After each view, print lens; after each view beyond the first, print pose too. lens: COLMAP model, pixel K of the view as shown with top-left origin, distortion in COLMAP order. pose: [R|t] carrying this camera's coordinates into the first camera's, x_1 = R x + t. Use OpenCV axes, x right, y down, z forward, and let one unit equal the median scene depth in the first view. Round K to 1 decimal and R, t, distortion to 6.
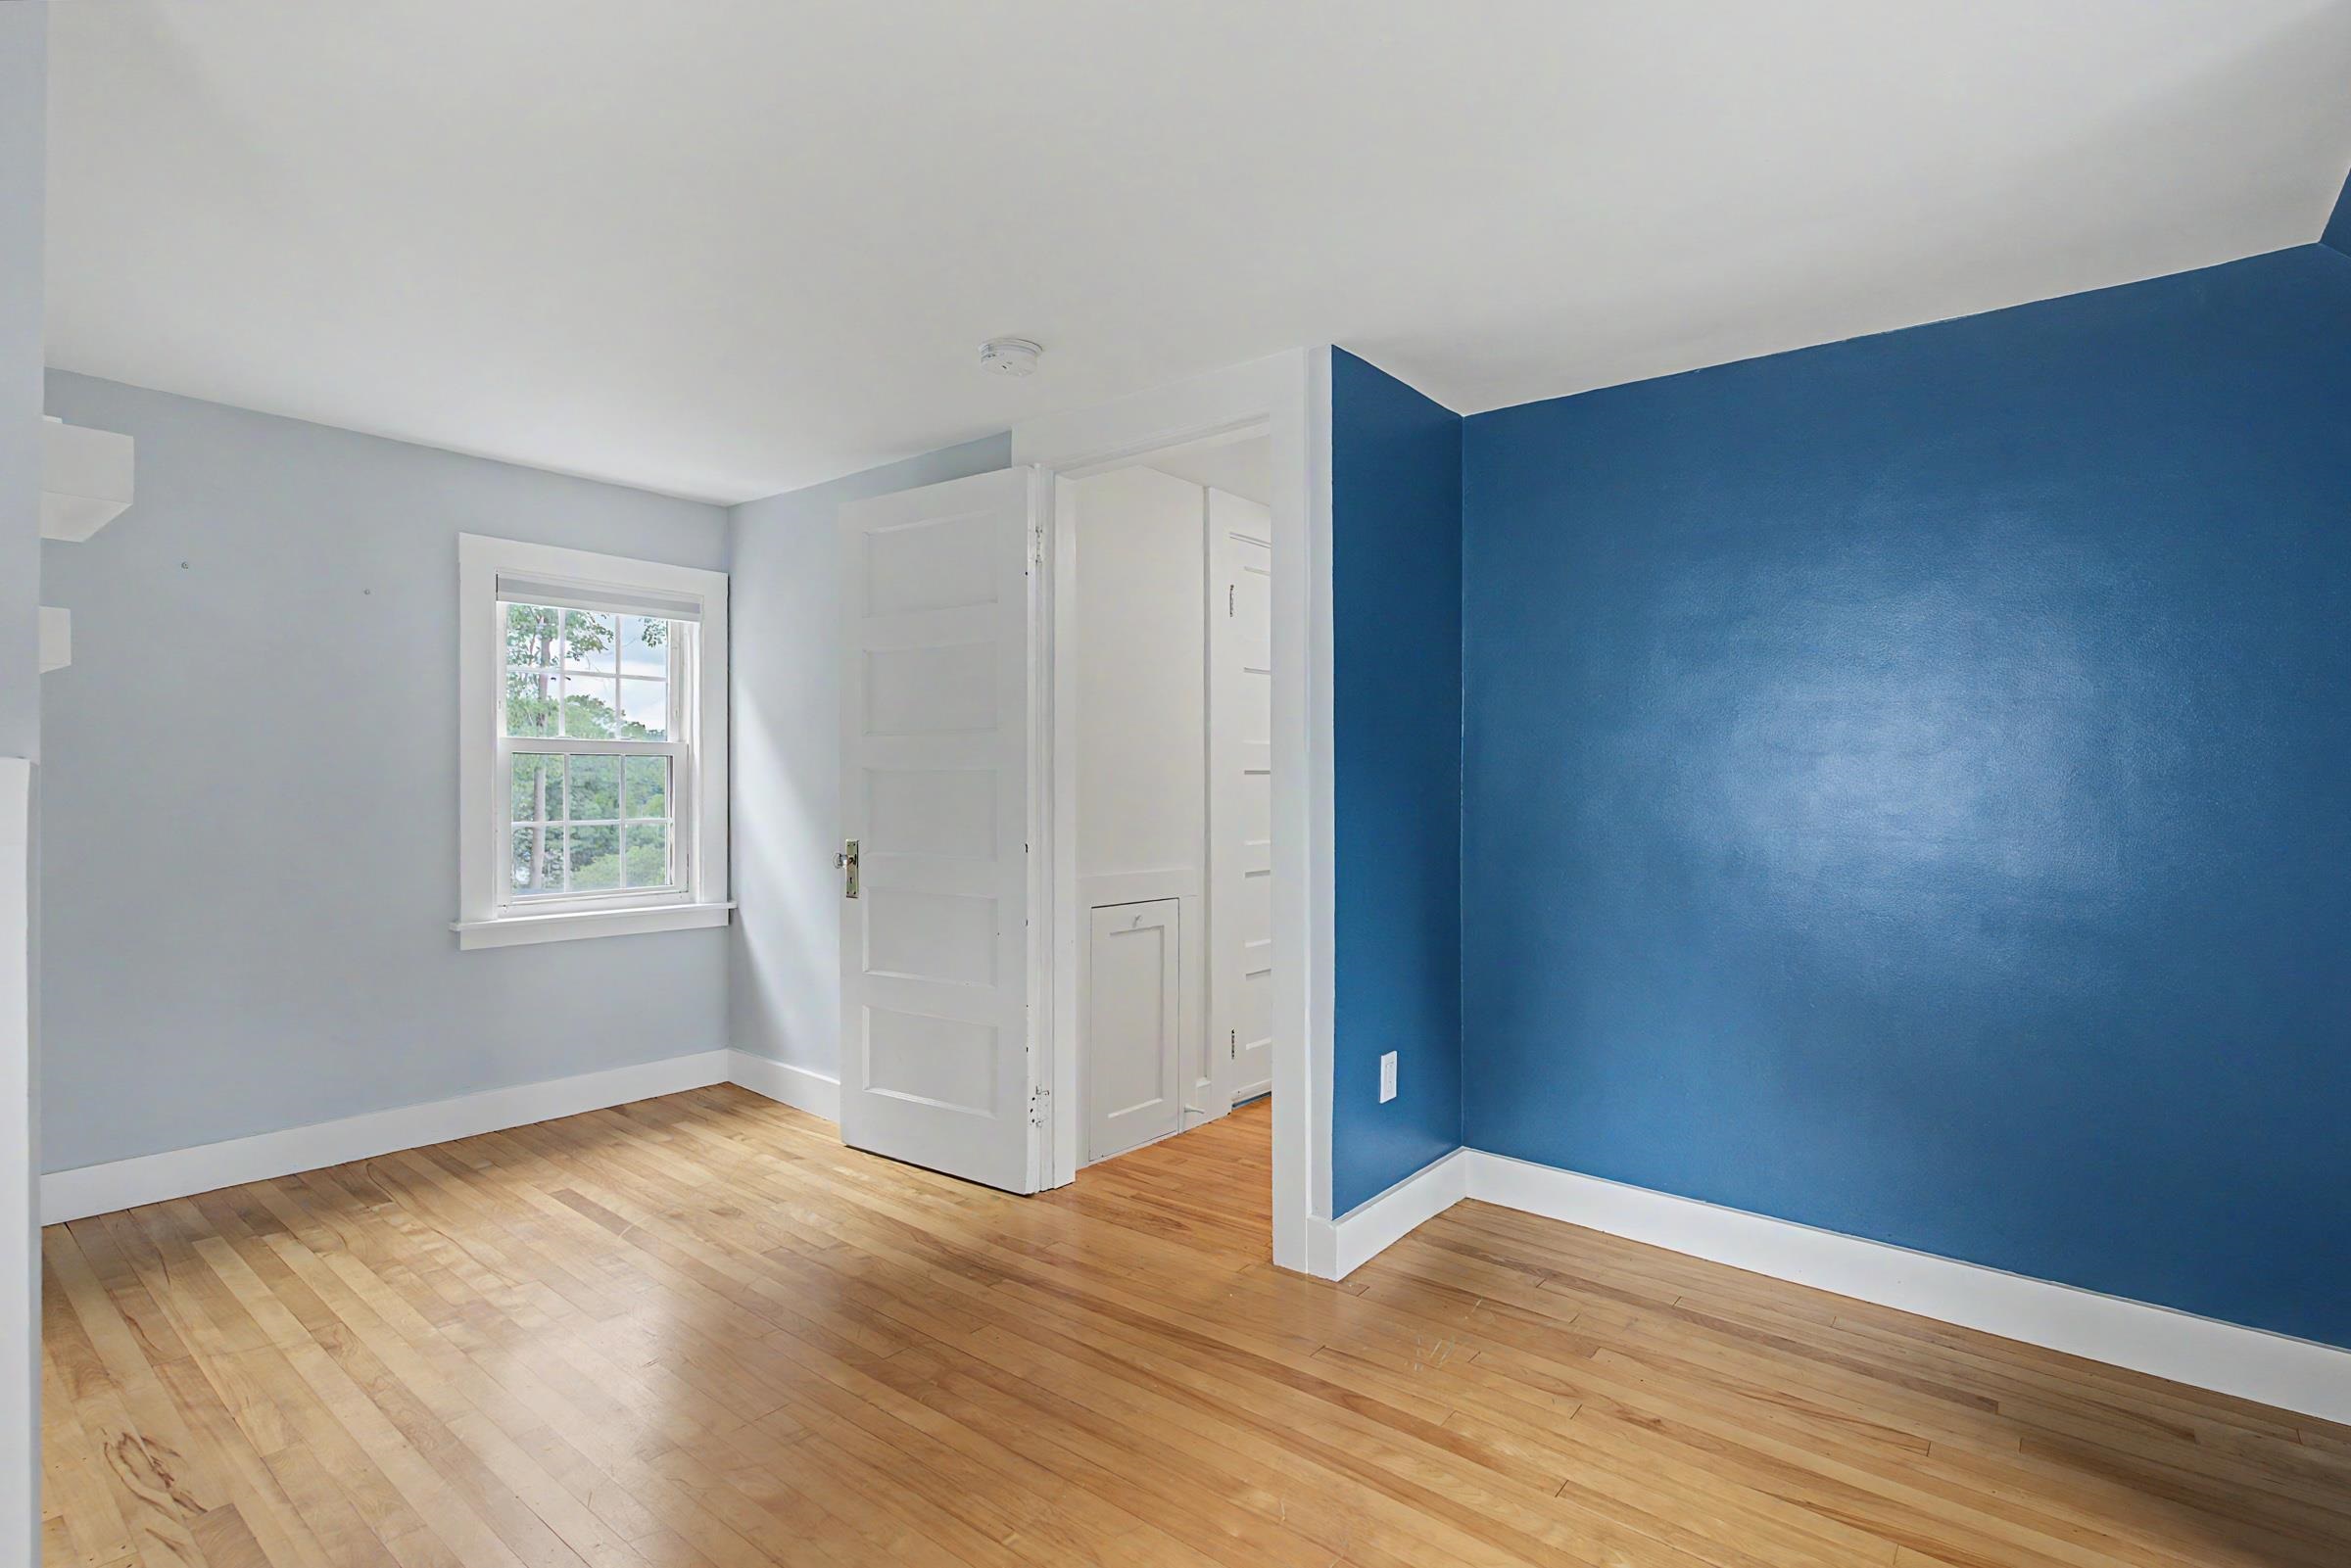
lens RADIAL K [[1135.3, 0, 1189.6], [0, 1135.3, 791.2], [0, 0, 1]] dist [-0.001569, -0.000309]
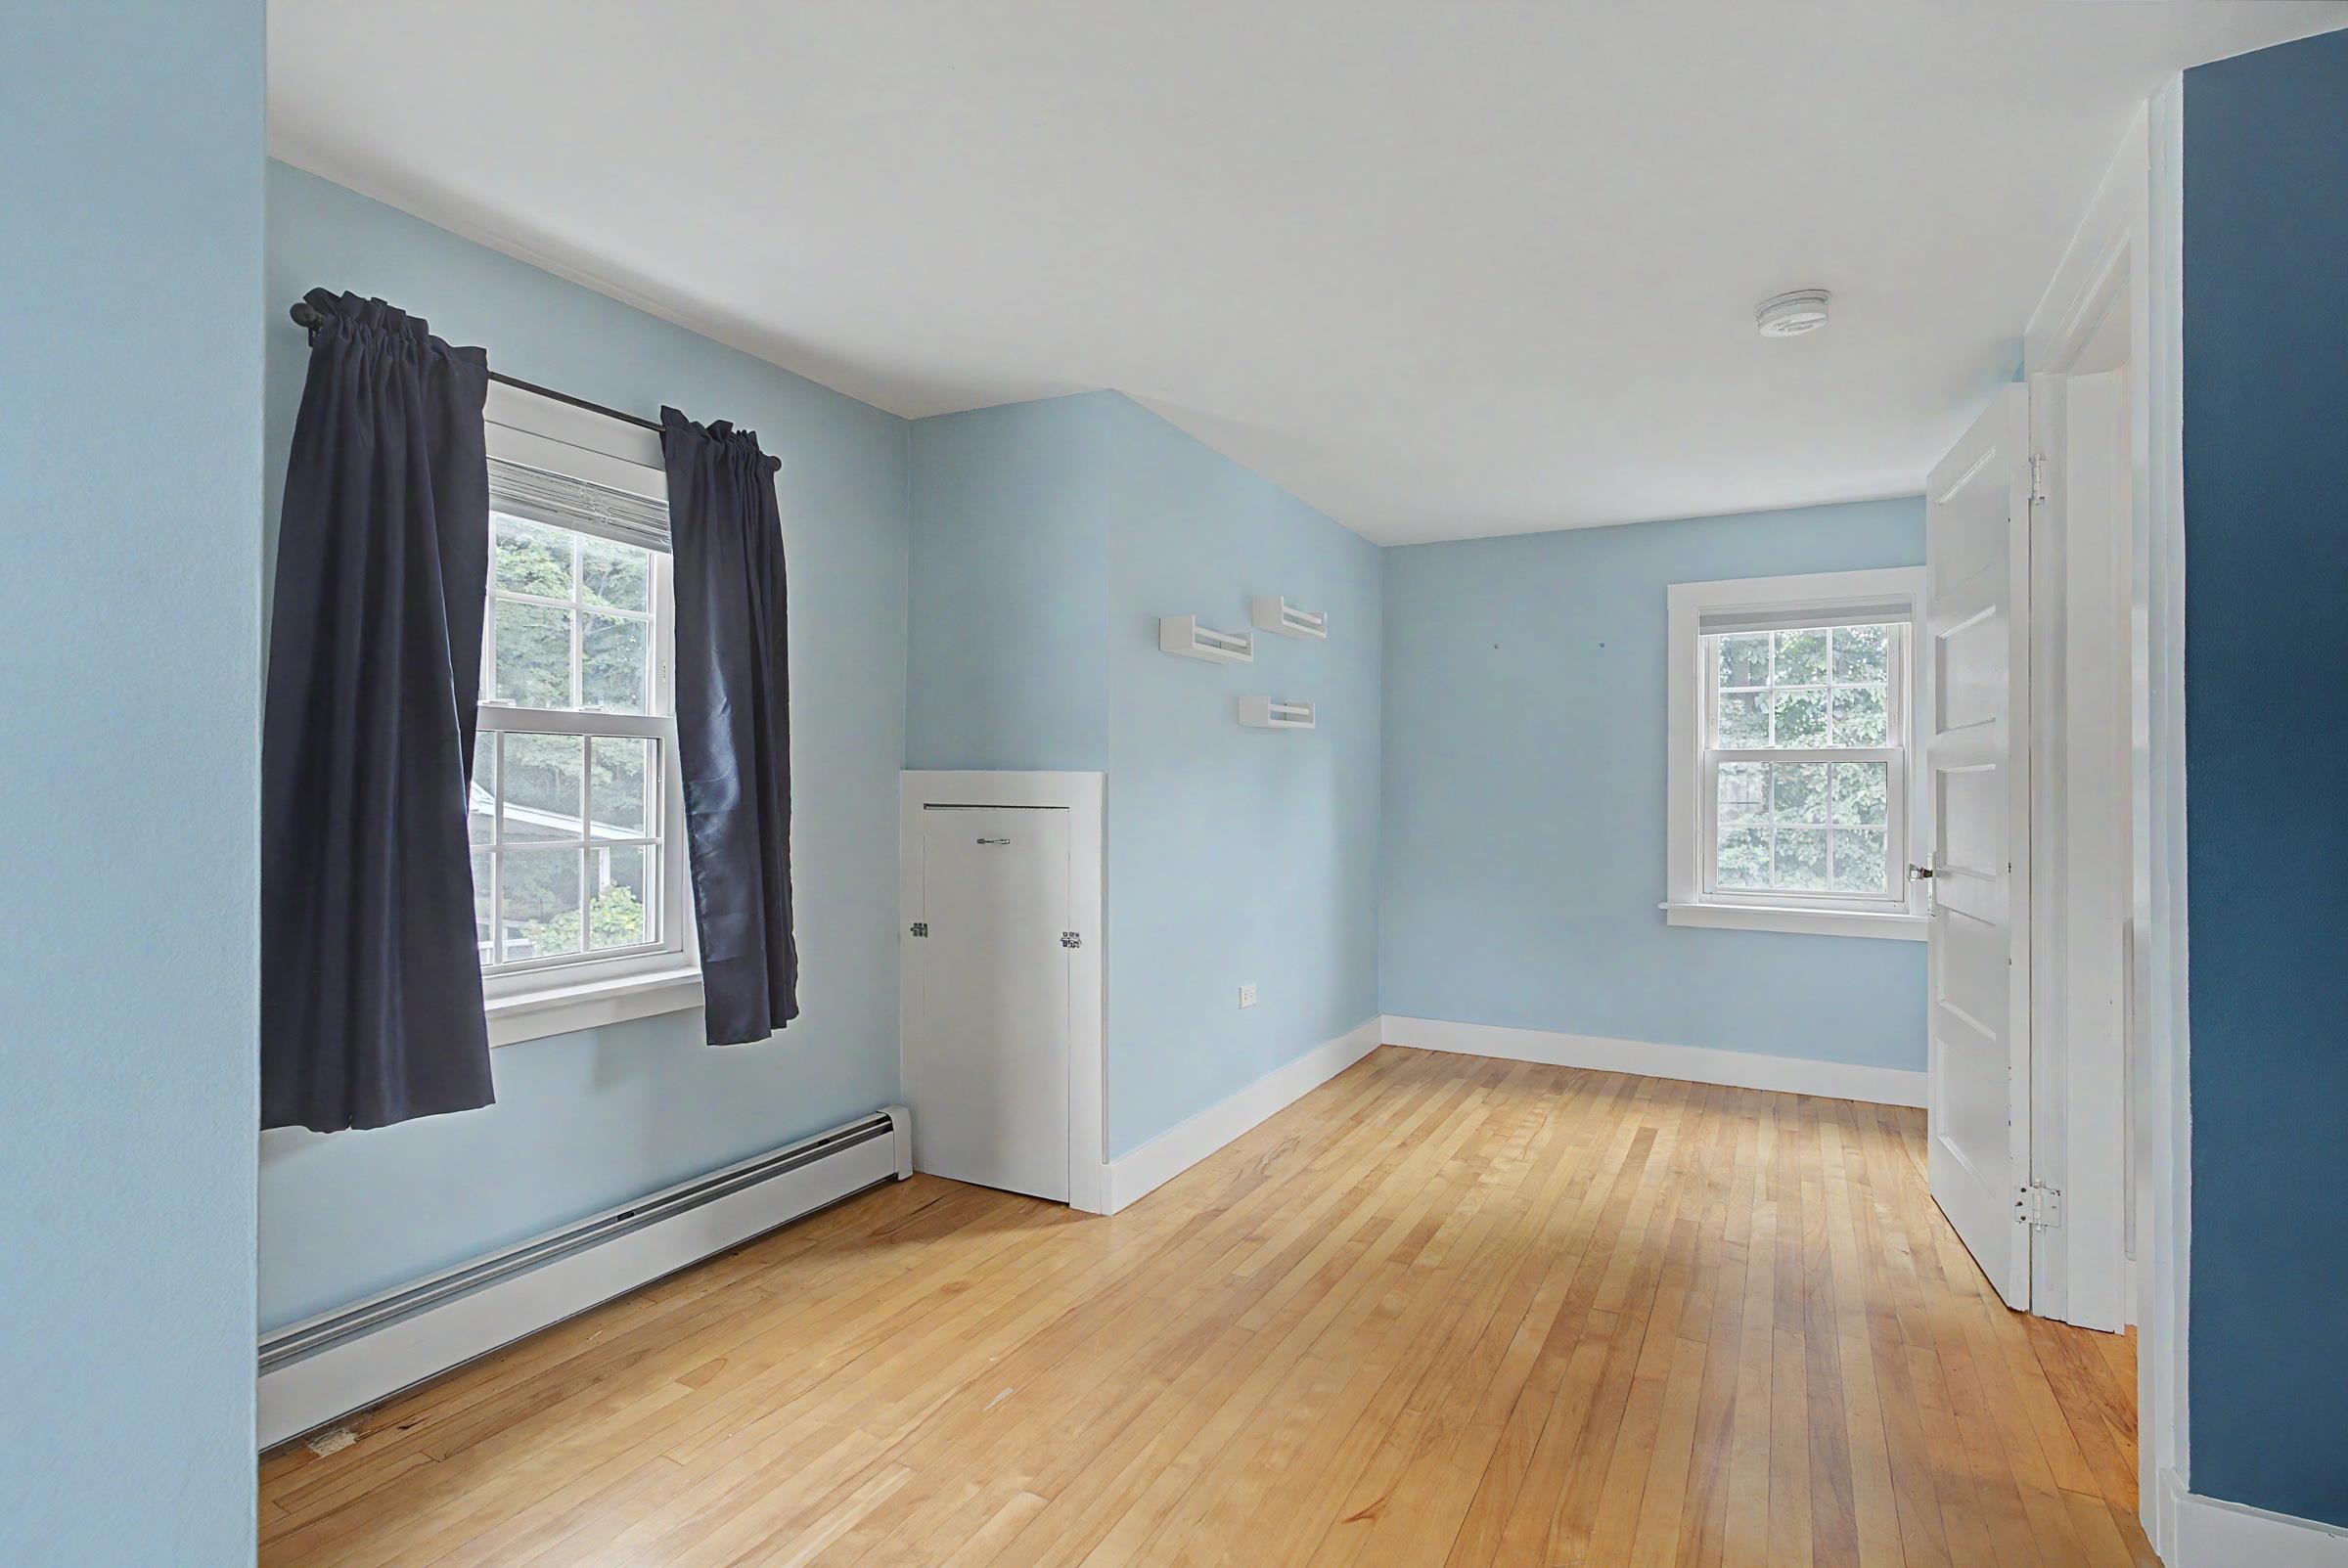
lens RADIAL K [[1133.9, 0, 1188.0], [0, 1133.9, 791.1], [0, 0, 1]] dist [-0.001569, -0.000309]
pose [[0.179724, -0.003735, -0.983710, 0.542092], [-0.010119, 0.999933, -0.005645, 0.008867], [0.983665, 0.010968, 0.179675, 0.305922]]
